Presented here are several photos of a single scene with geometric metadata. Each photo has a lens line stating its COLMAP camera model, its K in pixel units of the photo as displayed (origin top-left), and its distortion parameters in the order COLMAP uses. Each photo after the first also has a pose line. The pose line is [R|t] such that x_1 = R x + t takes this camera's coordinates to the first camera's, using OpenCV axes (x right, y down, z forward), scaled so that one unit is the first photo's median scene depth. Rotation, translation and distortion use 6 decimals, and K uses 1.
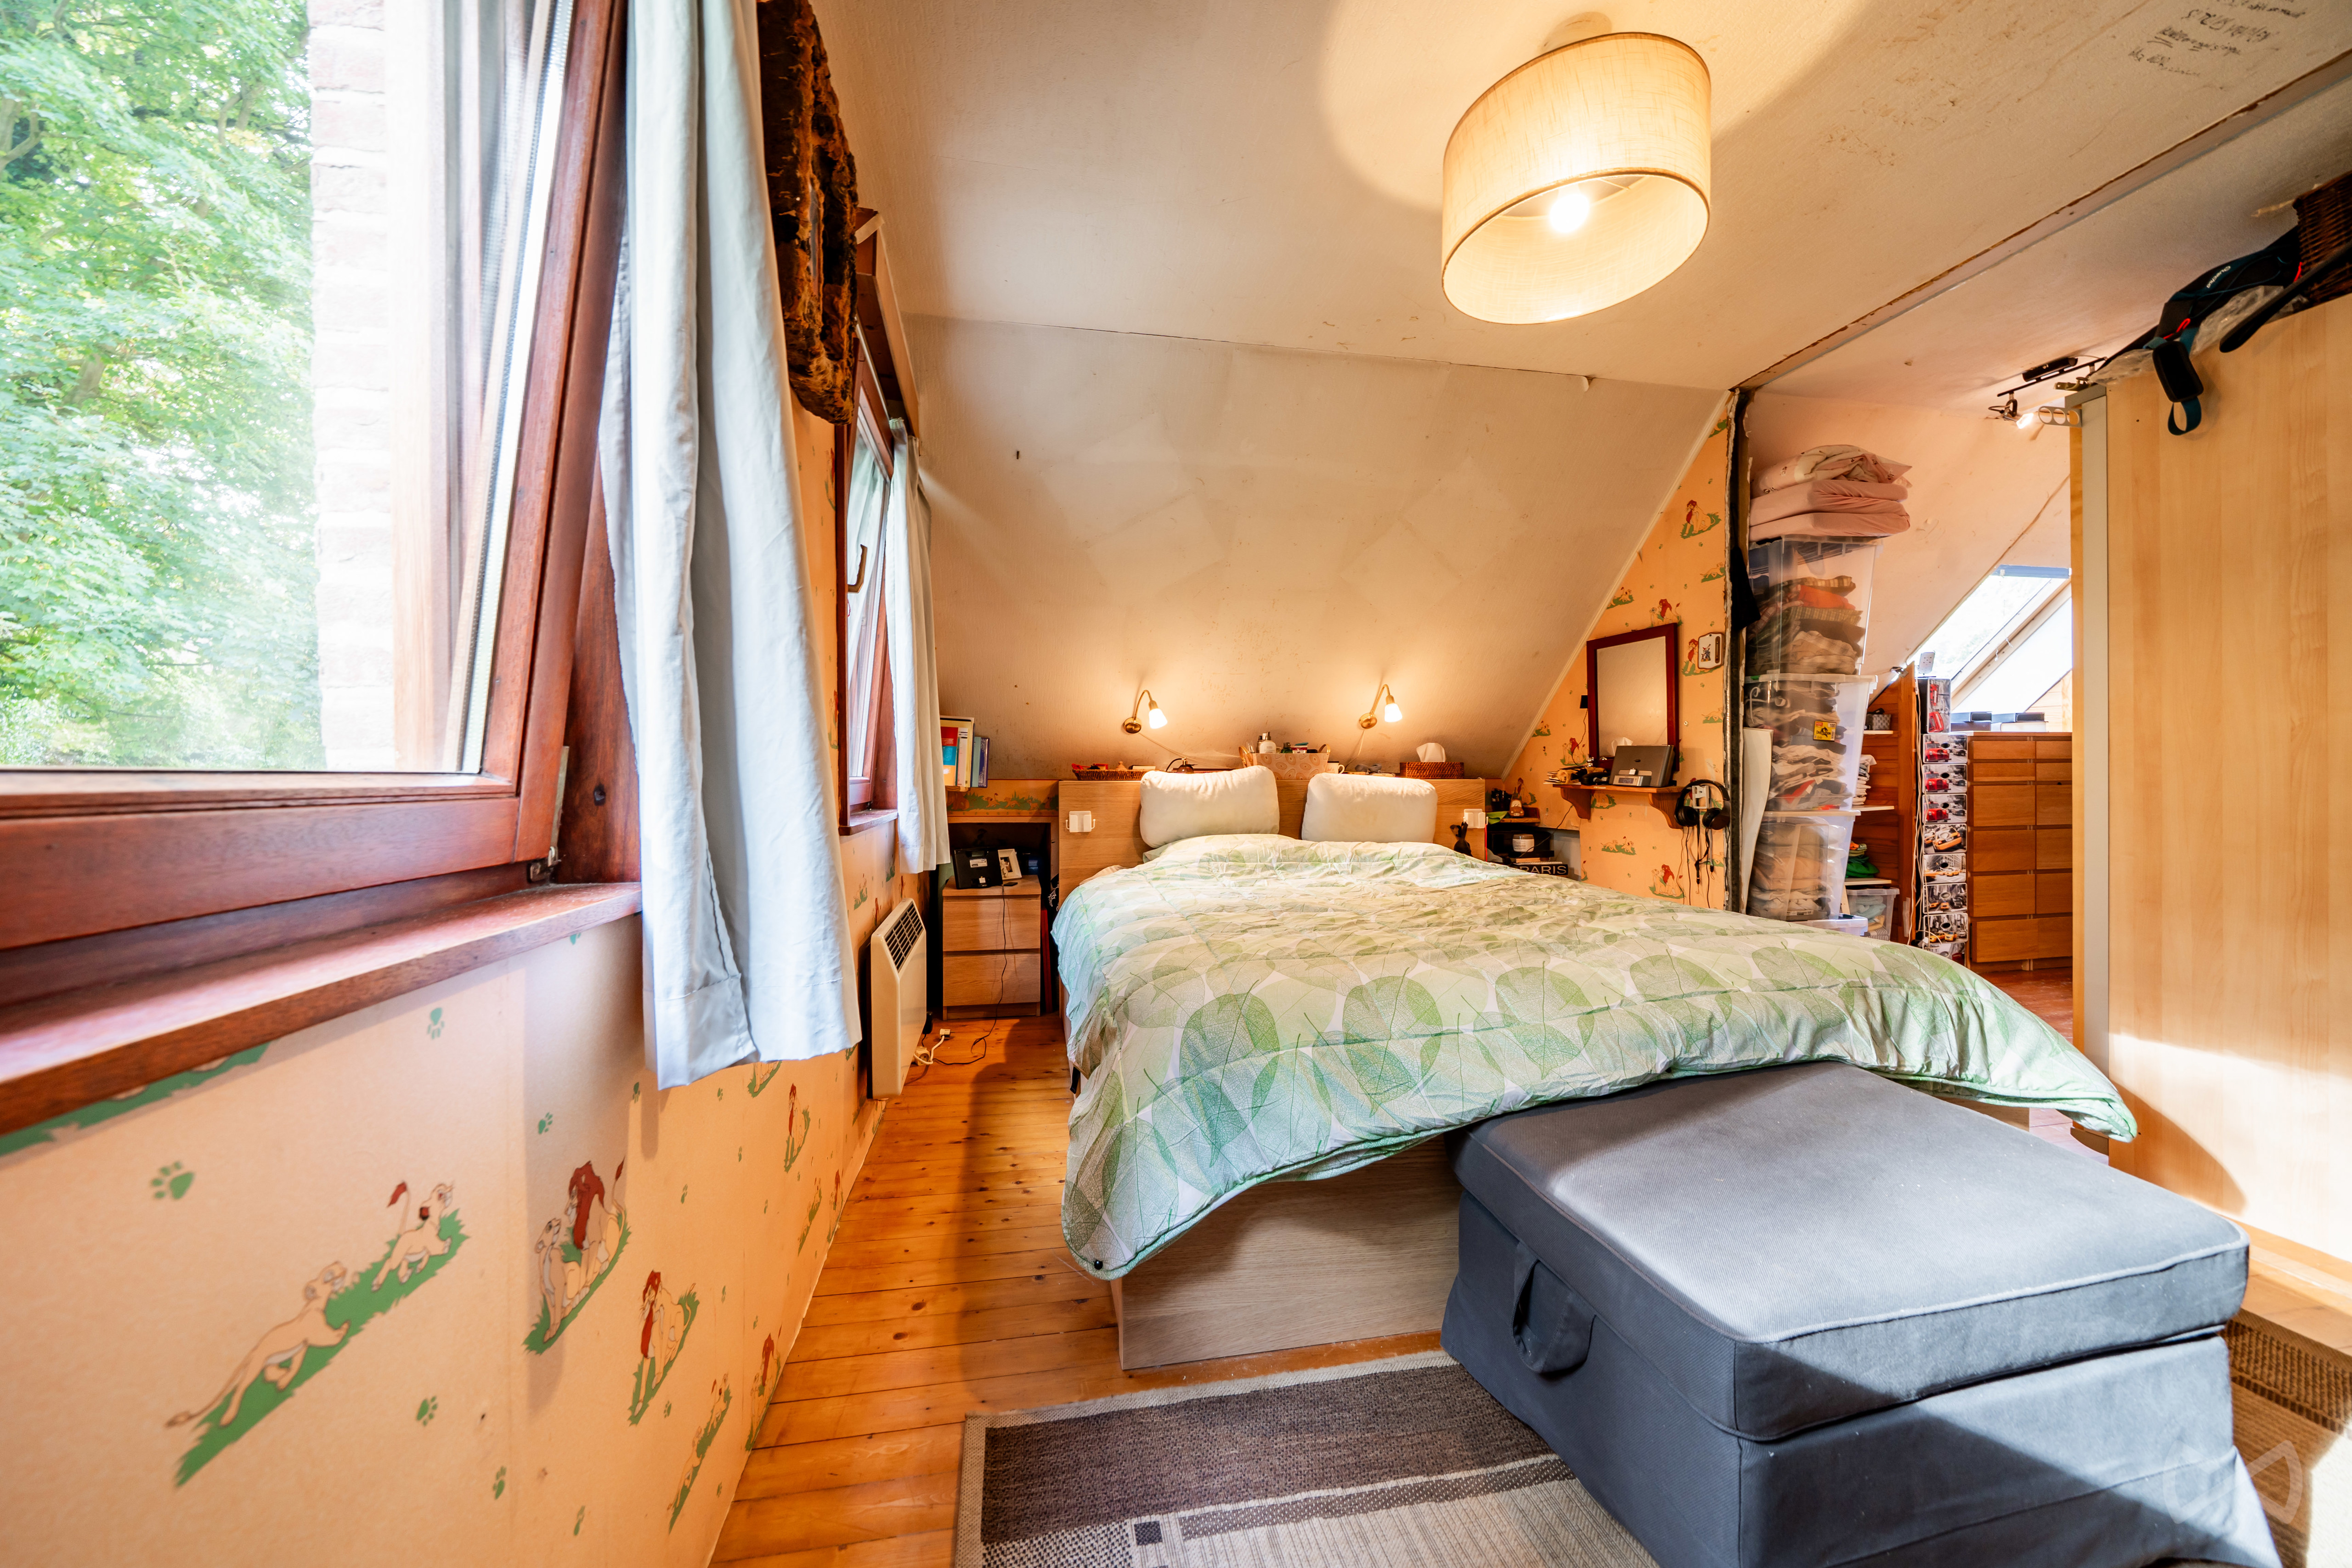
lens RADIAL K [[796.6, 0, 1168.8], [0, 796.6, 780.4], [0, 0, 1]] dist [-0.004025, -0.000353]
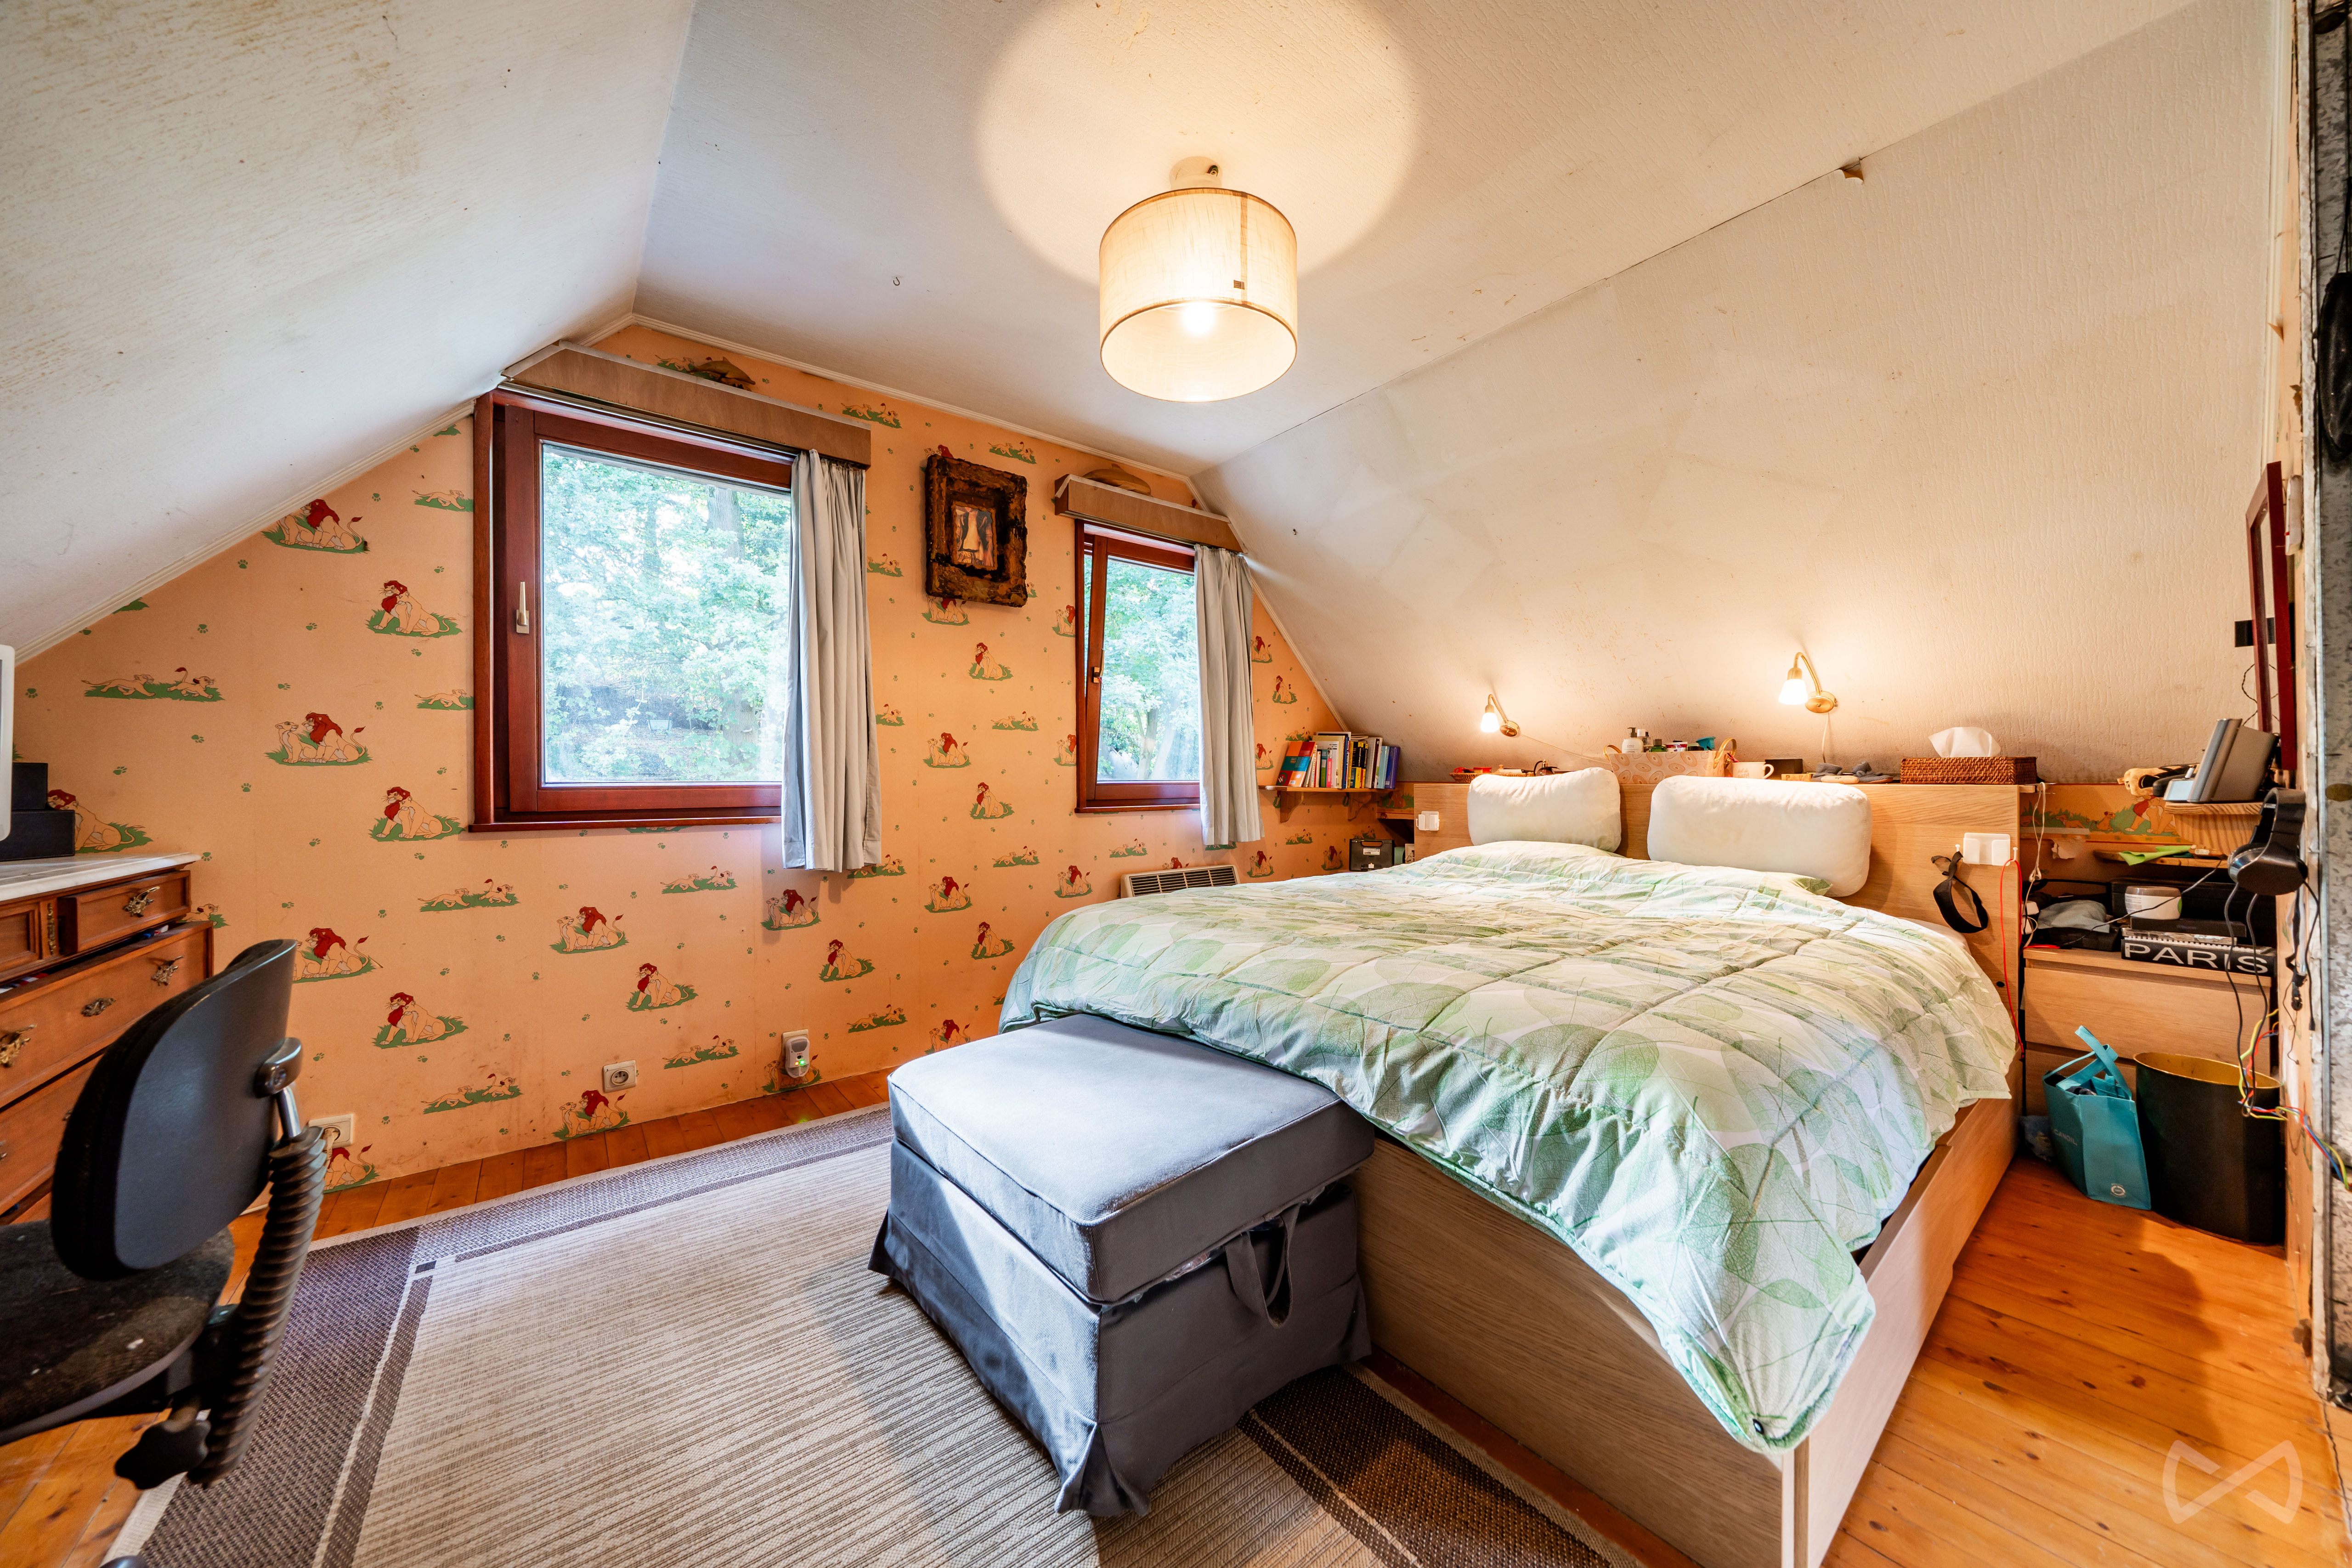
lens RADIAL K [[796.7, 0, 1183.3], [0, 796.7, 783.2], [0, 0, 1]] dist [-0.004025, -0.000353]
pose [[0.477320, 0.005957, -0.878710, 0.694715], [-0.003512, 0.999982, 0.004871, -0.004054], [0.878723, 0.000761, 0.477332, 0.178136]]
